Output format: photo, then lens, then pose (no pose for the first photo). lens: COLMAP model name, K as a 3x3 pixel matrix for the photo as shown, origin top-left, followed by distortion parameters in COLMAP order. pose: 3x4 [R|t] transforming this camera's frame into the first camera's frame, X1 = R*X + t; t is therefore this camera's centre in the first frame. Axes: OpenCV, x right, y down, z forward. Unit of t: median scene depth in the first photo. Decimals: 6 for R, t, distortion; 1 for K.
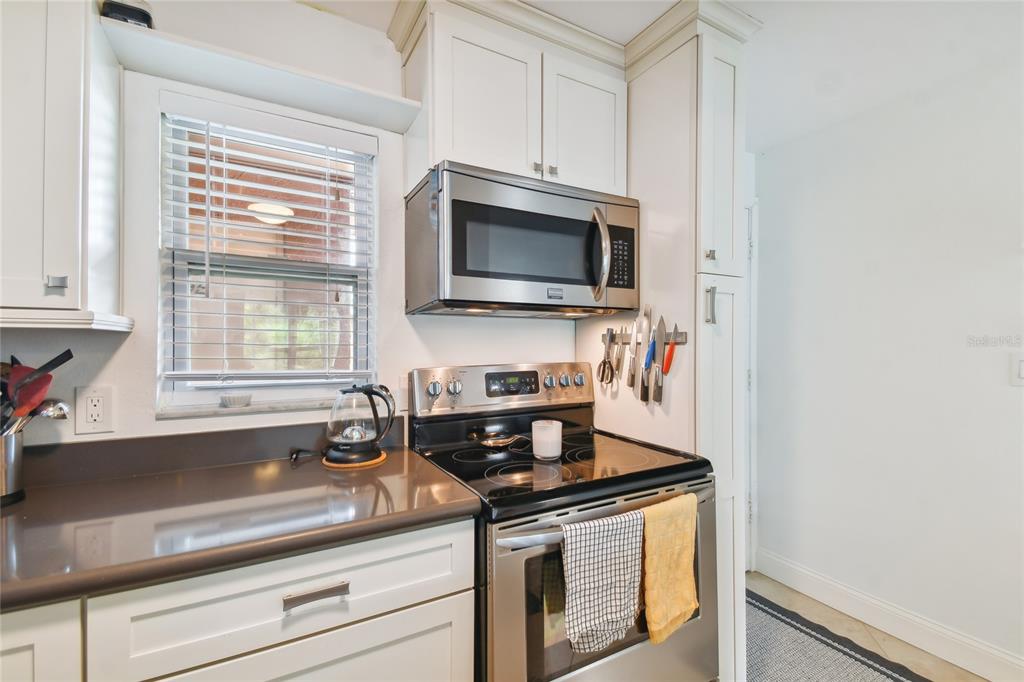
lens RADIAL K [[448.6, 0, 513.9], [0, 448.6, 342.5], [0, 0, 1]] dist [0.046571, -0.021599]
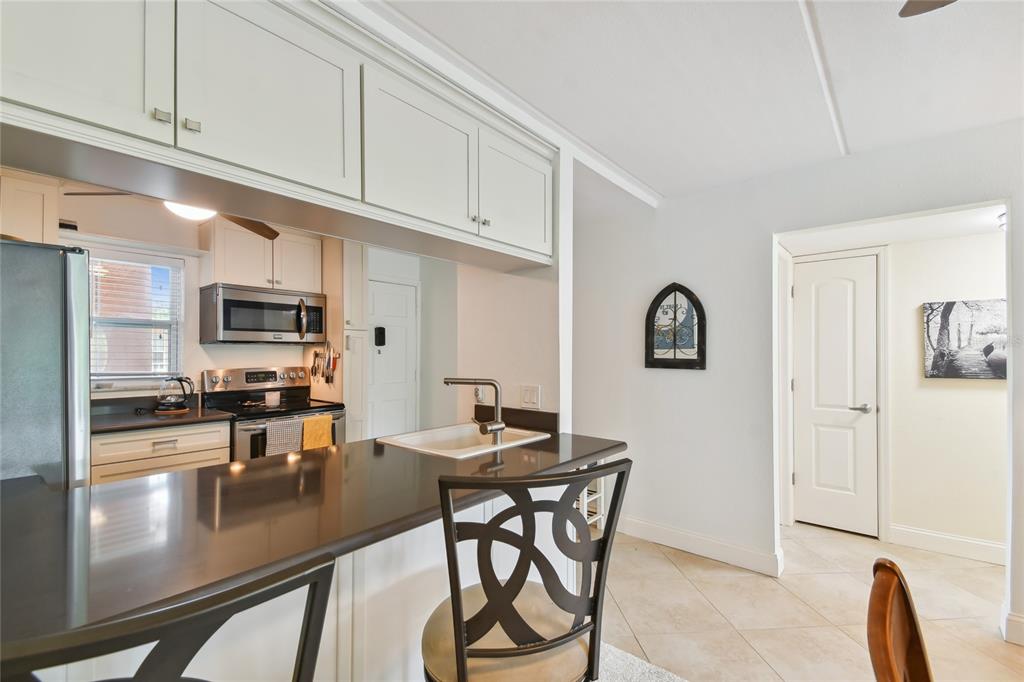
lens RADIAL K [[448.4, 0, 515.7], [0, 448.4, 349.7], [0, 0, 1]] dist [0.049141, -0.021519]
pose [[0.931659, 0.002169, 0.363326, 0.379963], [0.000278, 0.999978, -0.006682, -0.025211], [-0.363333, 0.006326, 0.931638, -1.613736]]
